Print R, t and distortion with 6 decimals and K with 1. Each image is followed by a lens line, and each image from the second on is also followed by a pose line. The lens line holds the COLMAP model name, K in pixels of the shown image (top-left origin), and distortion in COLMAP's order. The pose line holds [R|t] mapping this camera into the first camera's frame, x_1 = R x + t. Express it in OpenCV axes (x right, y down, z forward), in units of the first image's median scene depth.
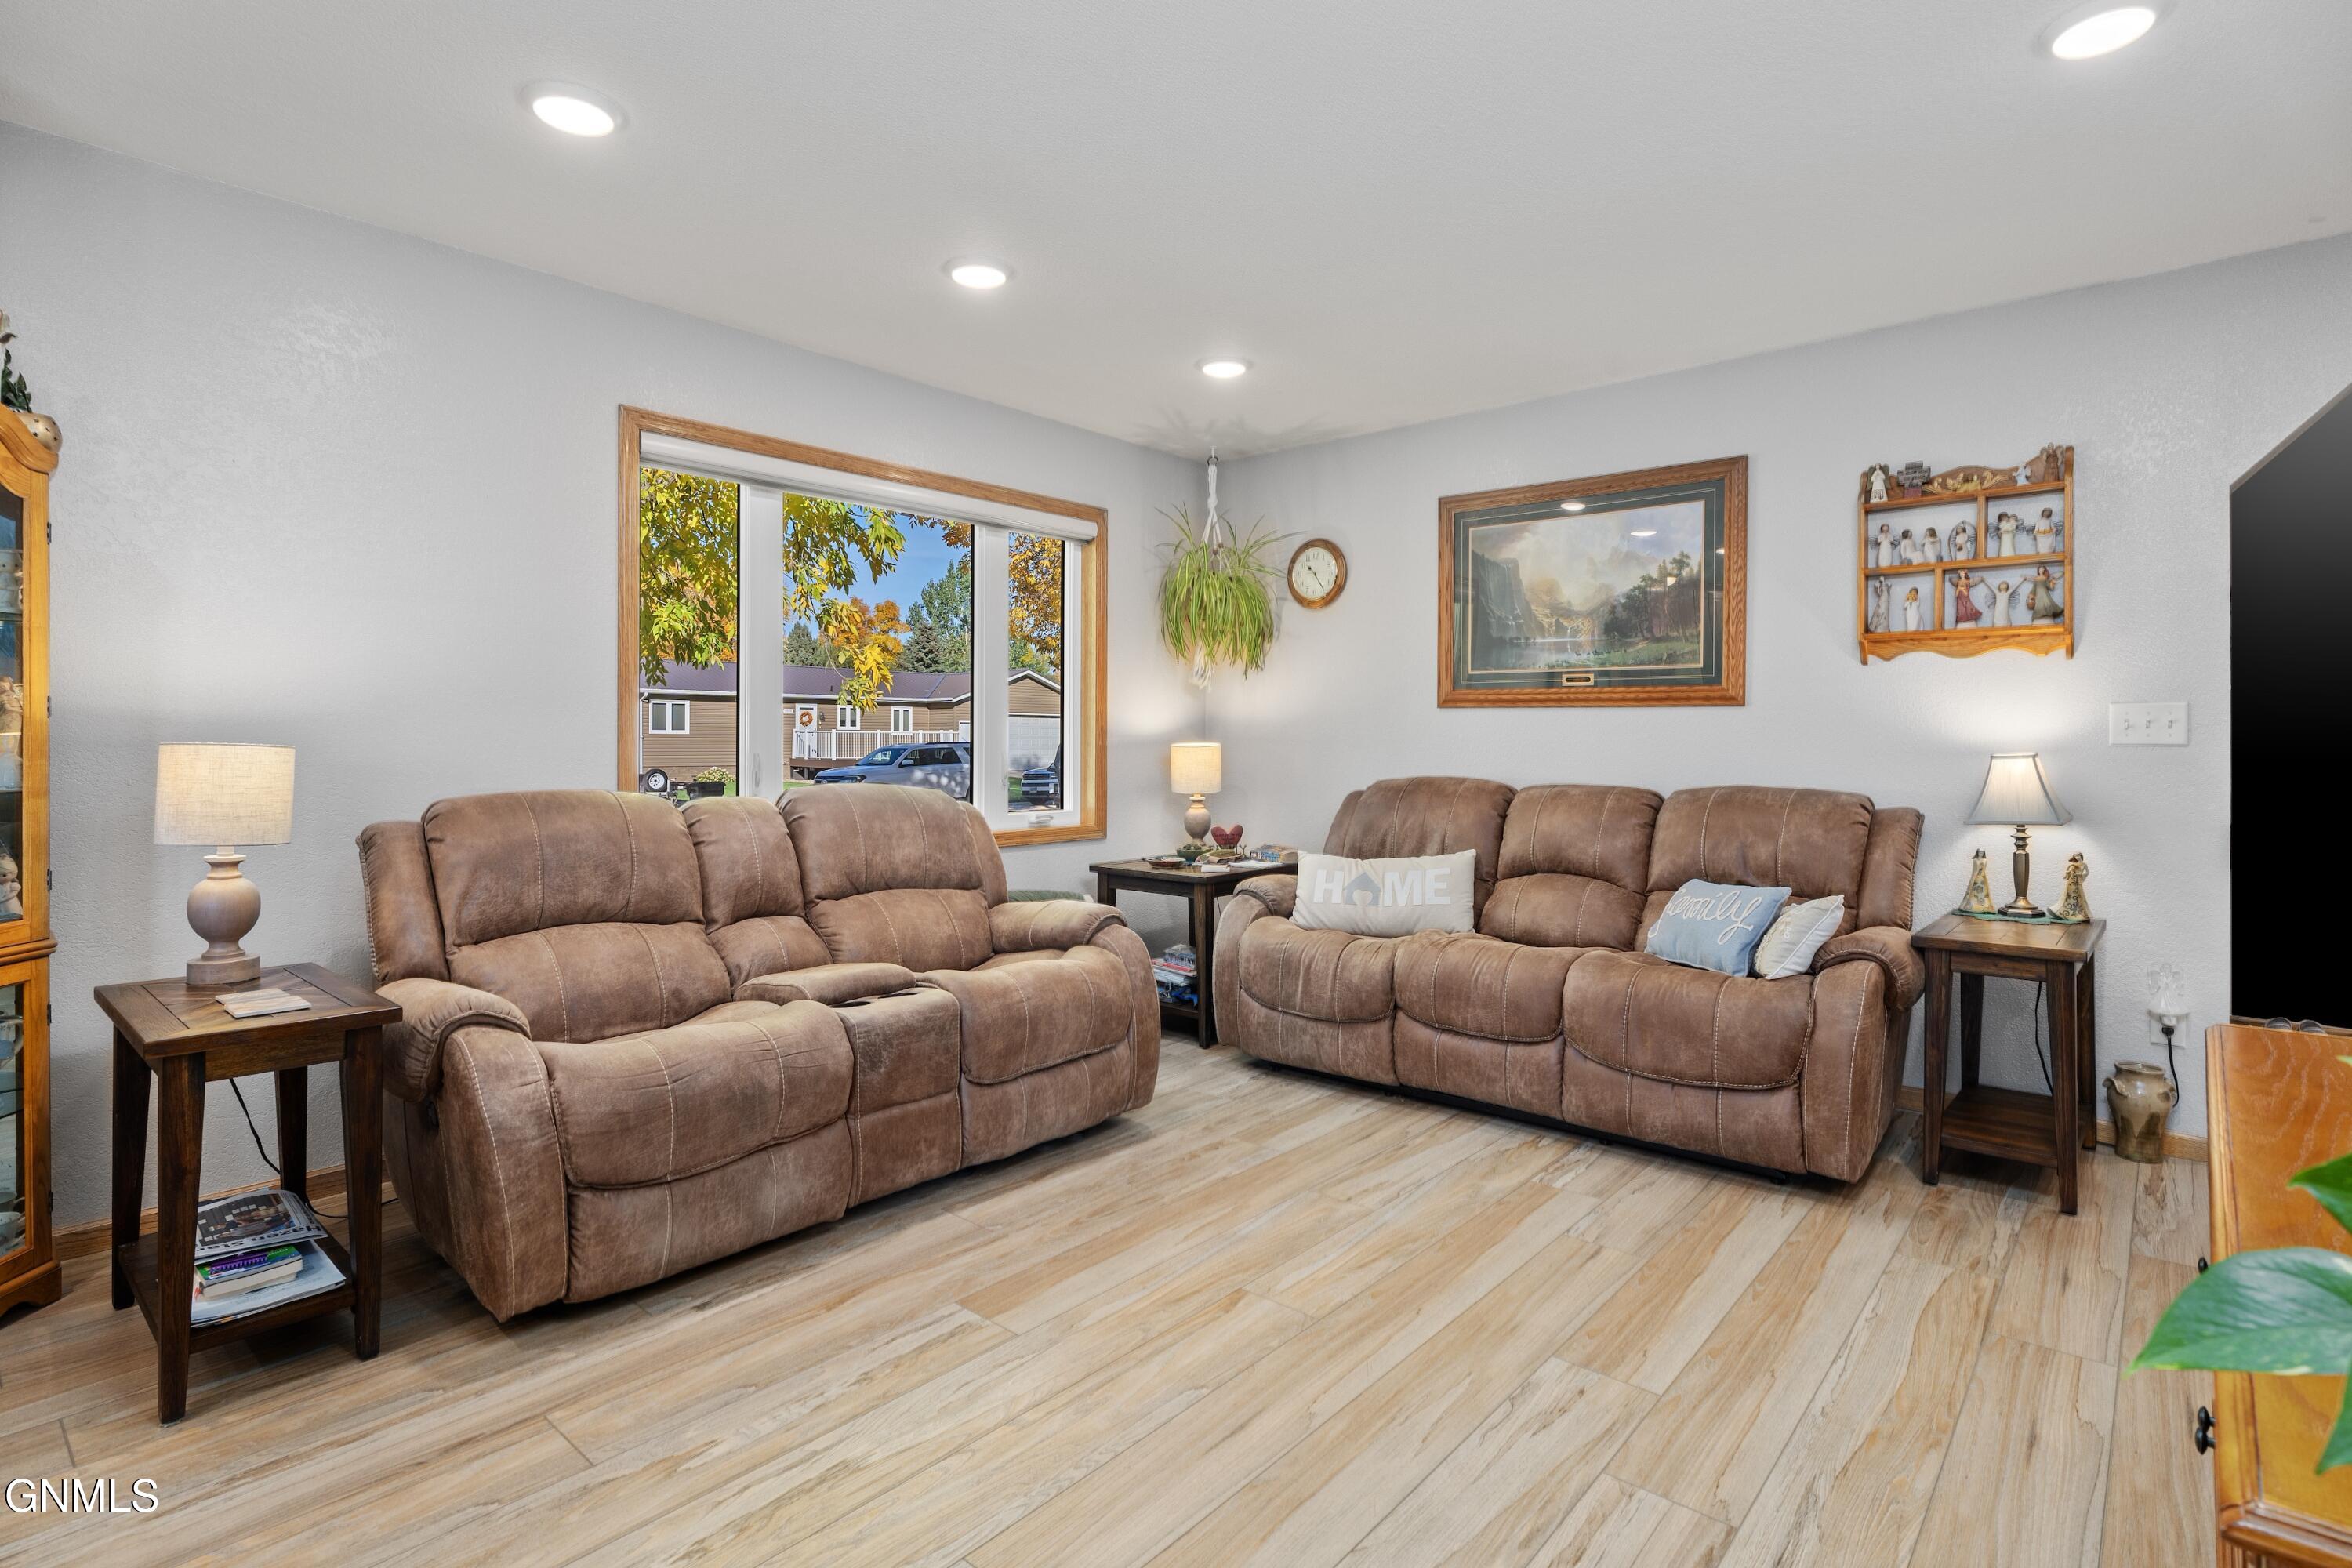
lens RADIAL K [[1134.8, 0, 1196.1], [0, 1134.8, 746.7], [0, 0, 1]] dist [-0.003985, -0.000631]
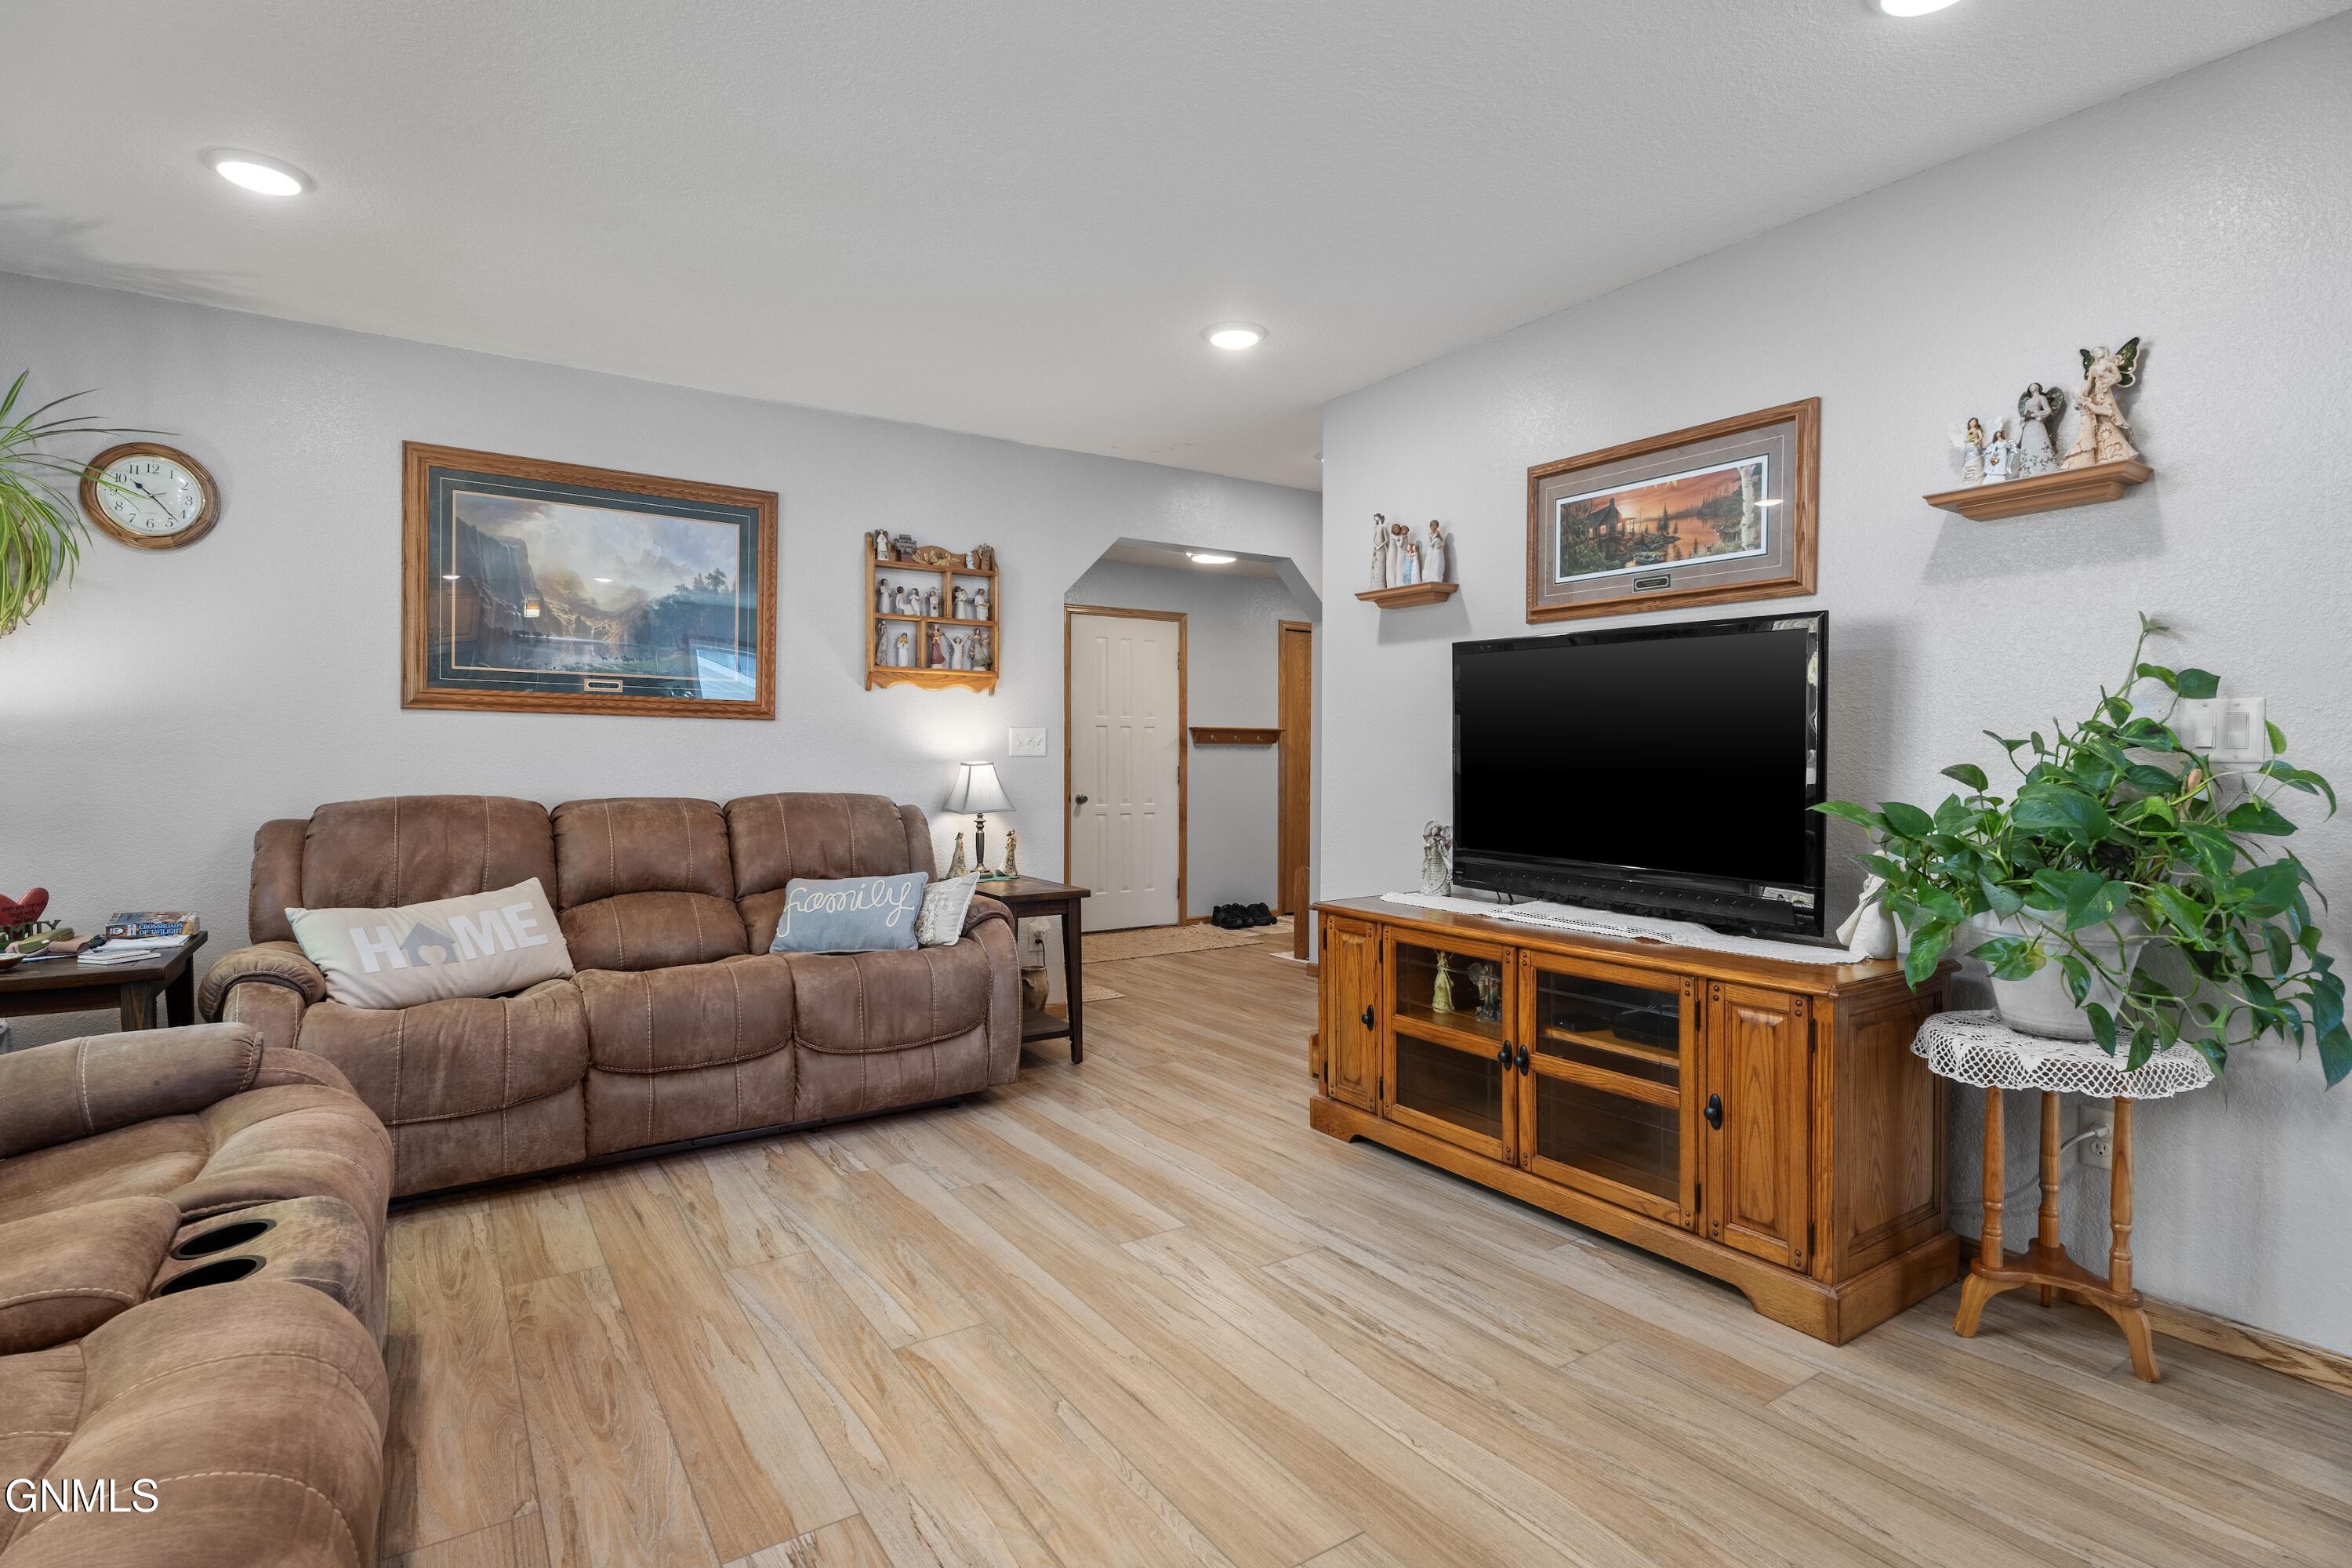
lens RADIAL K [[1134.8, 0, 1171.0], [0, 1134.8, 765.1], [0, 0, 1]] dist [-0.003985, -0.000631]
pose [[0.278448, -0.005065, 0.960438, -0.499540], [0.003689, 0.999984, 0.004204, 0.004600], [-0.960444, 0.002372, 0.278462, 0.346876]]
